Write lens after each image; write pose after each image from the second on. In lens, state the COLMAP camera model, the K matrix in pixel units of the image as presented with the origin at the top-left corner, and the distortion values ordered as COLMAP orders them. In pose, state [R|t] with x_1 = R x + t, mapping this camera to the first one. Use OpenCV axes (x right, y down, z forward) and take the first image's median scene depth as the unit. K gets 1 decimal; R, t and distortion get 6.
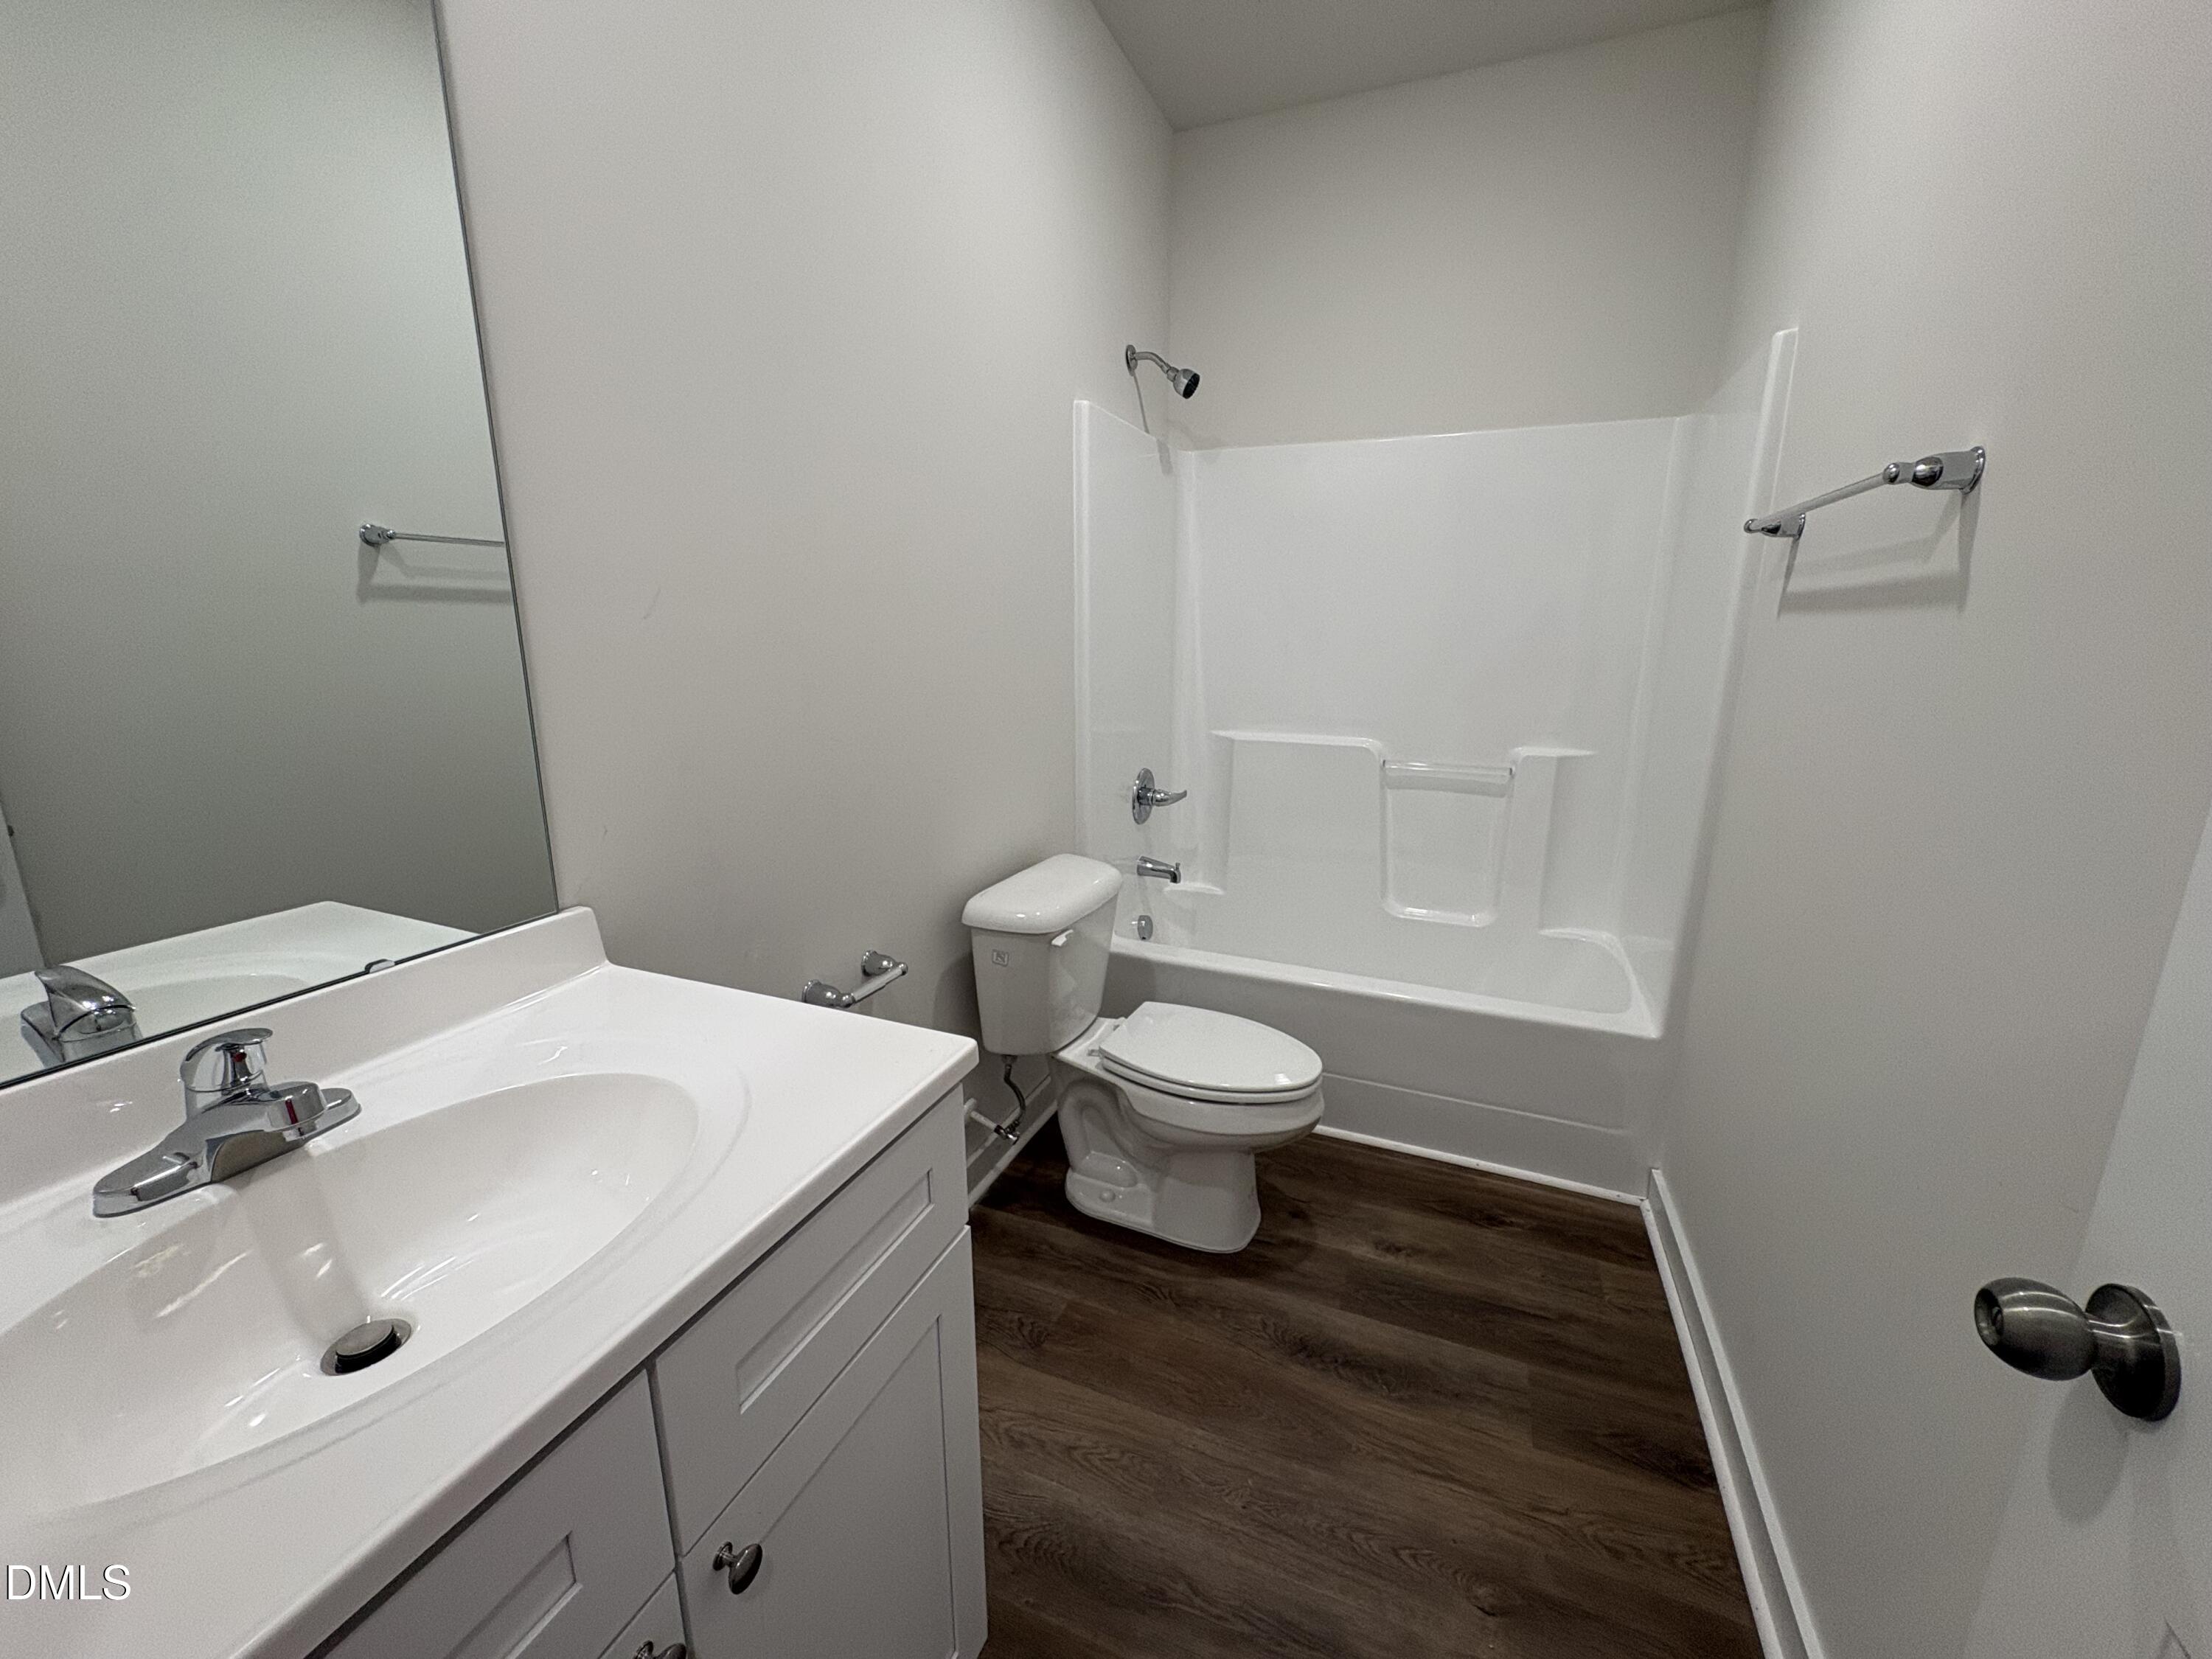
lens RADIAL K [[903.2, 0, 1106.0], [0, 903.2, 829.5], [0, 0, 1]] dist [-0.000210, 0.000071]
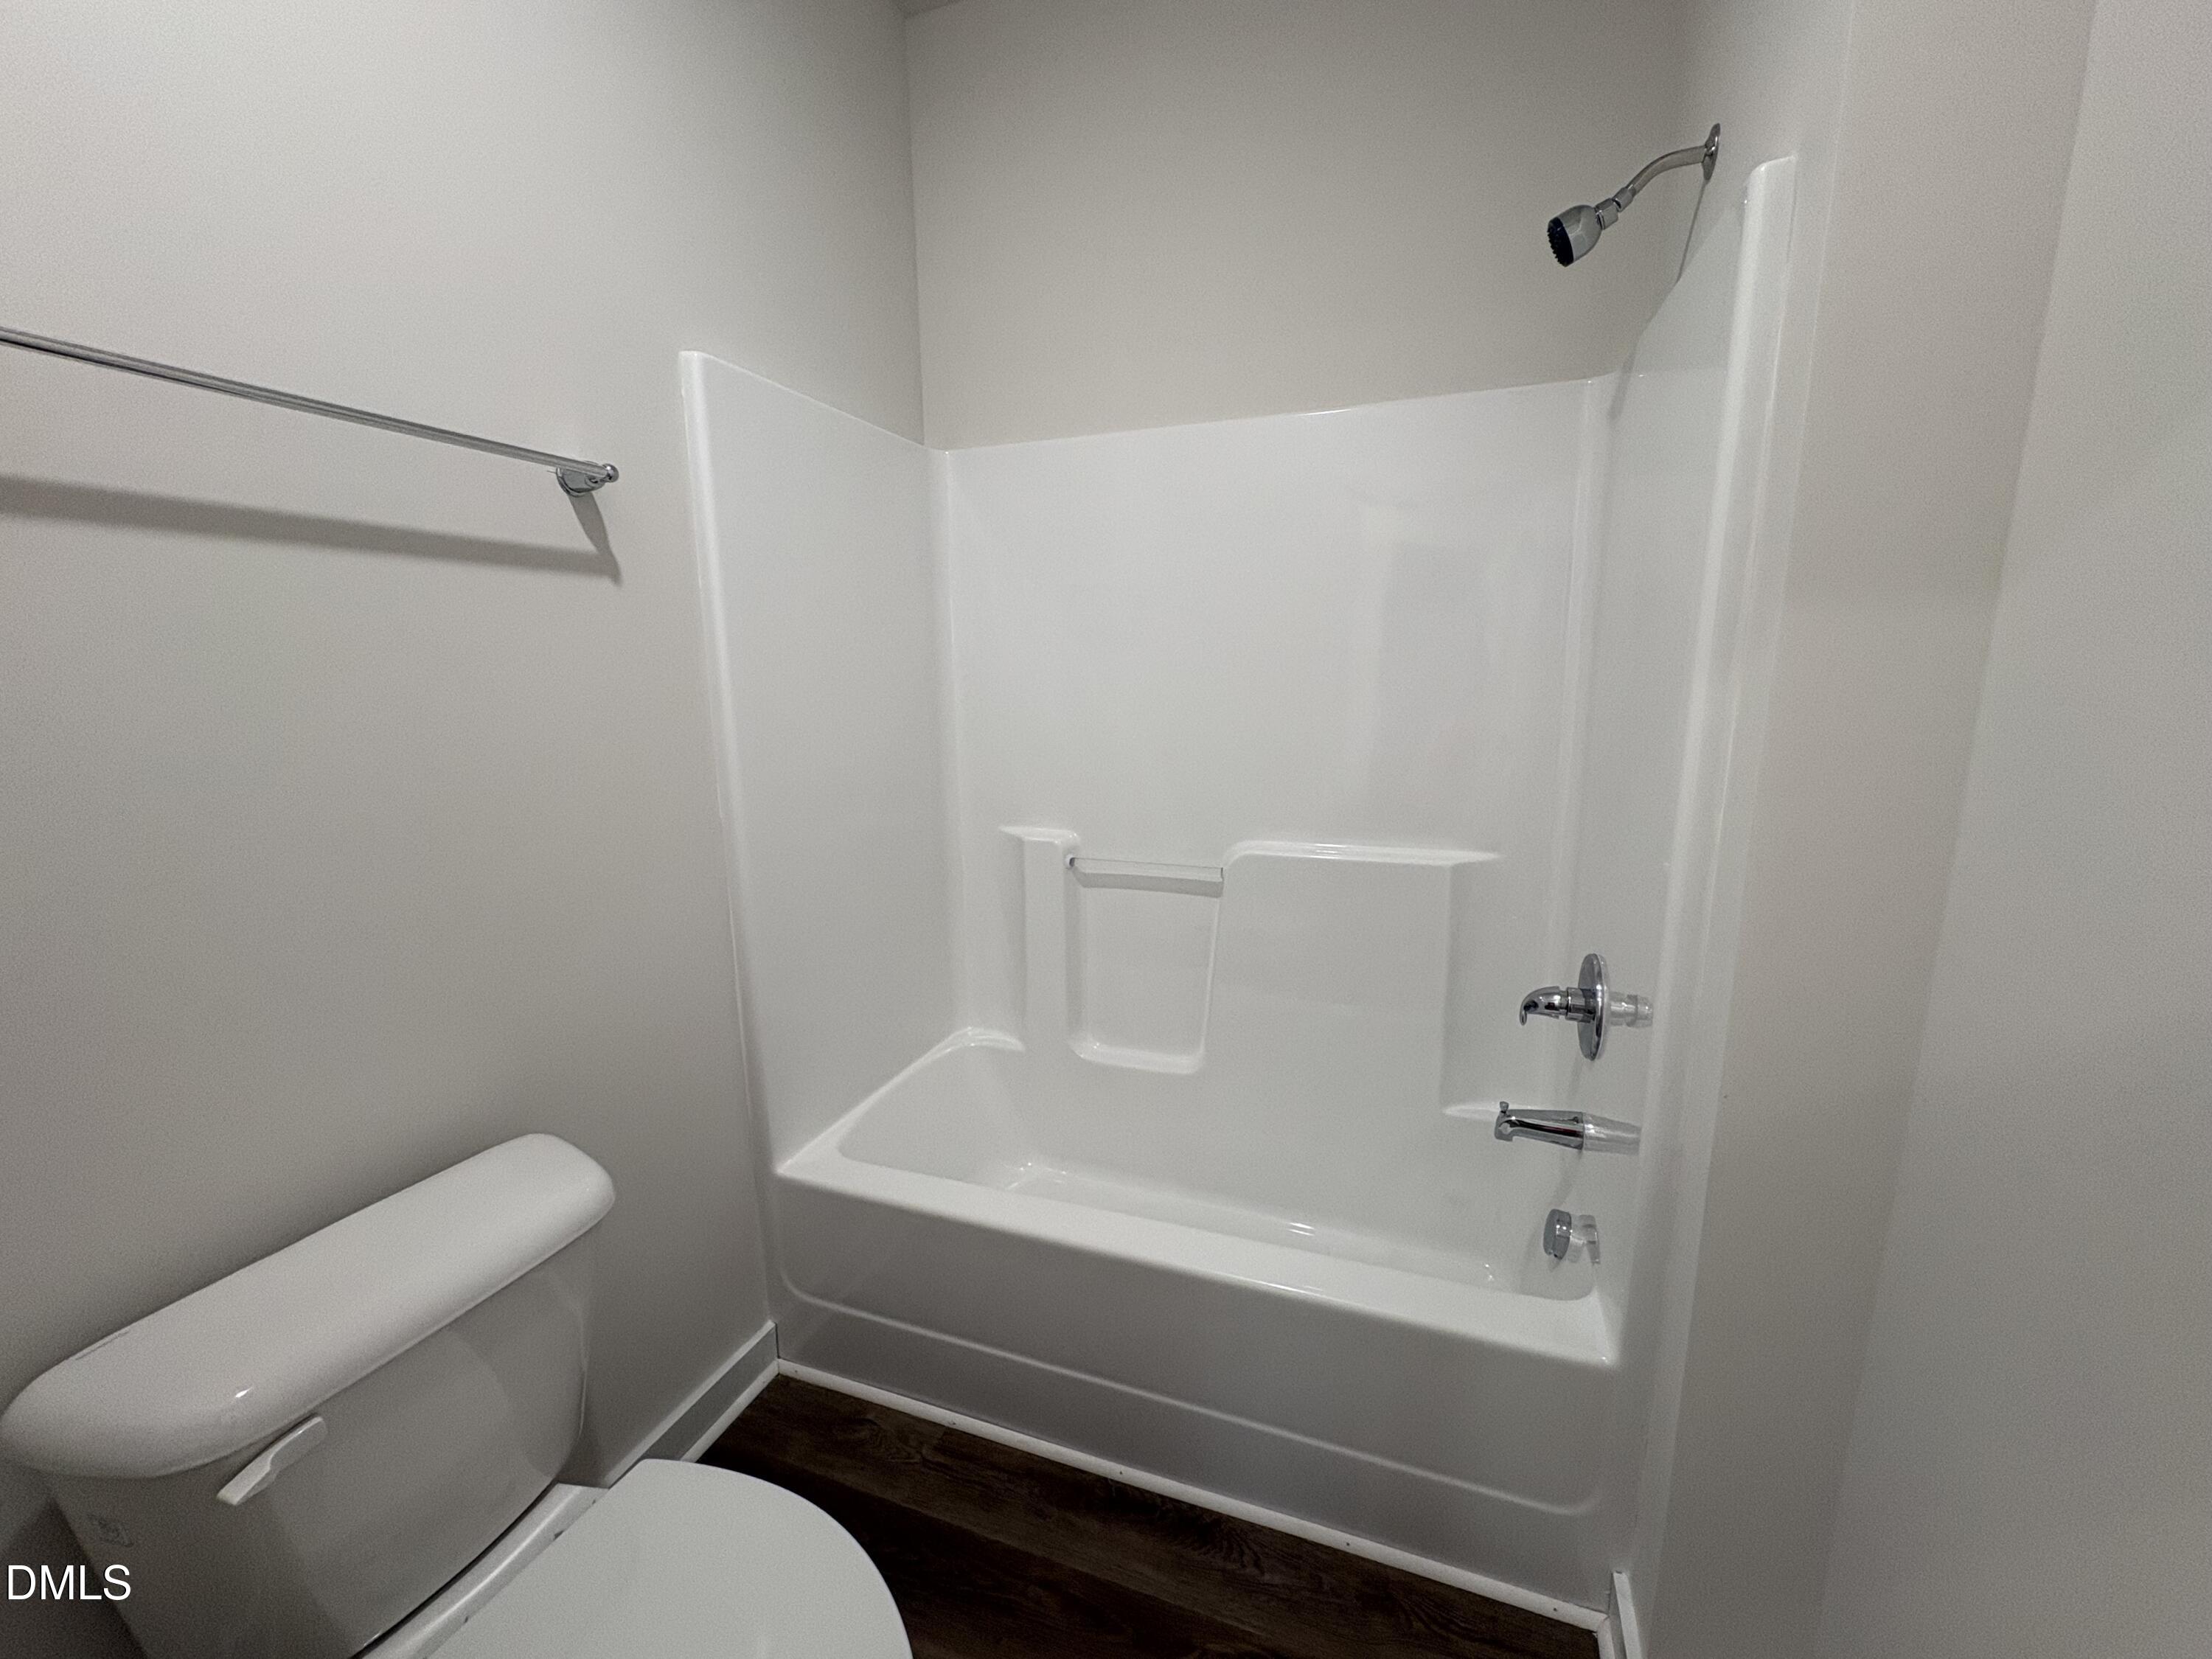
lens RADIAL K [[903.2, 0, 1106.0], [0, 903.2, 829.5], [0, 0, 1]] dist [-0.000210, 0.000071]
pose [[0.998155, -0.026074, 0.054829, 0.222241], [0.027976, 0.999023, -0.034215, -0.106845], [-0.053884, 0.035686, 0.997909, 0.358141]]
